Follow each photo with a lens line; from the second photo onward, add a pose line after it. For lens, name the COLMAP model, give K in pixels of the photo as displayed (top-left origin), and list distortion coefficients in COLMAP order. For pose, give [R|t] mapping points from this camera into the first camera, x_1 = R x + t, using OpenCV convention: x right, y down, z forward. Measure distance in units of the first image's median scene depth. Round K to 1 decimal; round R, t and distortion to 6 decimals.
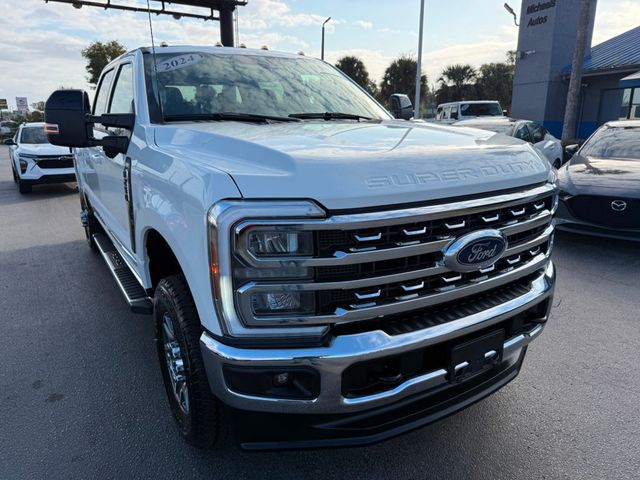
lens RADIAL K [[470.8, 0, 320.2], [0, 470.8, 238.5], [0, 0, 1]] dist [0.043580, -0.033334]
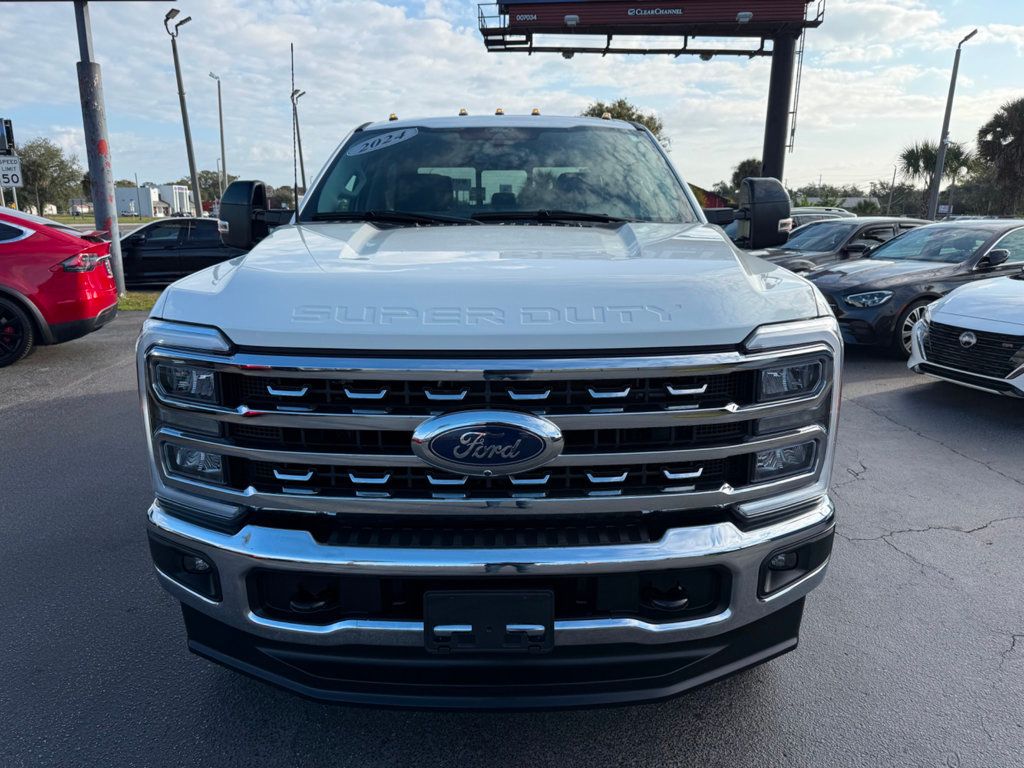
lens RADIAL K [[753.2, 0, 503.2], [0, 753.2, 376.6], [0, 0, 1]] dist [0.043580, -0.033334]
pose [[0.855900, 0.123928, -0.502073, 0.631311], [-0.141723, 0.989903, 0.002740, -0.049372], [0.497343, 0.068810, 0.864821, 0.133587]]
